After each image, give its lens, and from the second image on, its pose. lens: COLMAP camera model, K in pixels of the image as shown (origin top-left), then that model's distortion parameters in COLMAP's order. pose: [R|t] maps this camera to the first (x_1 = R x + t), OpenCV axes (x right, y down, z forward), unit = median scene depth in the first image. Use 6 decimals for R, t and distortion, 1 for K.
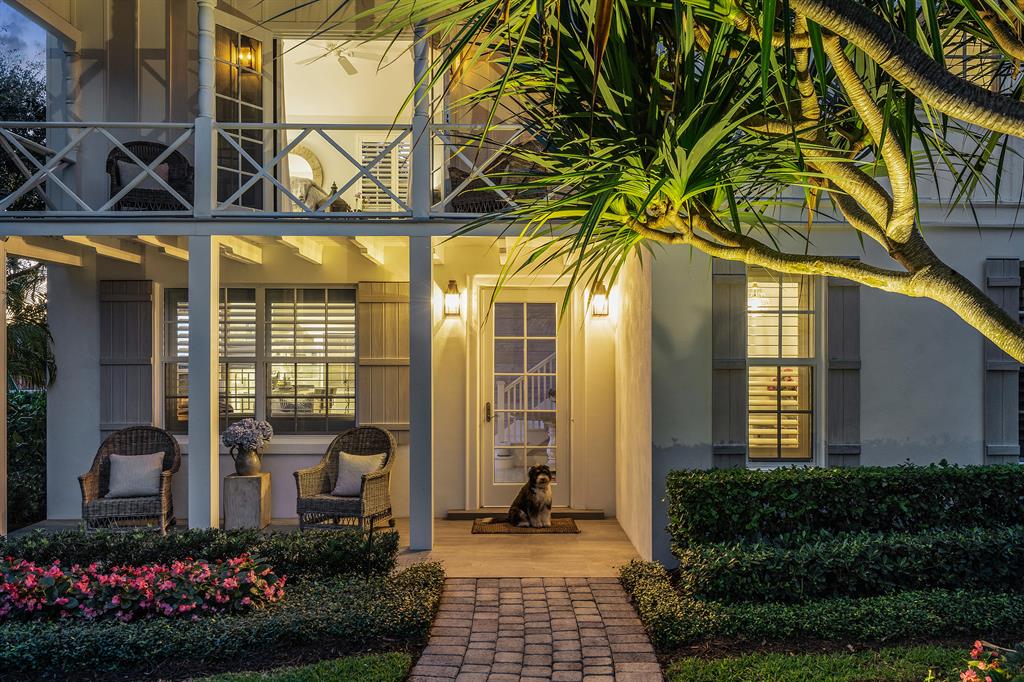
lens RADIAL K [[892.1, 0, 512.0], [0, 892.1, 341.0], [0, 0, 1]] dist [0.000526, -0.001403]
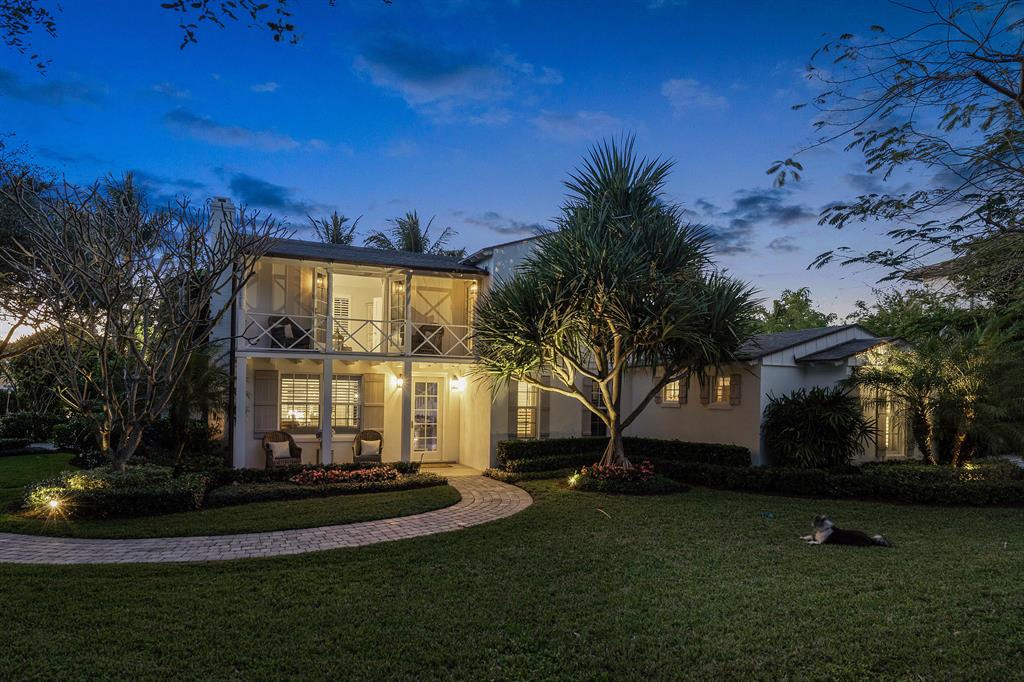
lens RADIAL K [[542.8, 0, 512.0], [0, 542.8, 341.0], [0, 0, 1]] dist [-0.000220, -0.000010]
pose [[0.928471, 0.050725, 0.367925, -0.499128], [-0.020793, 0.996175, -0.084868, -0.049975], [-0.370823, 0.071148, 0.925974, -0.848582]]
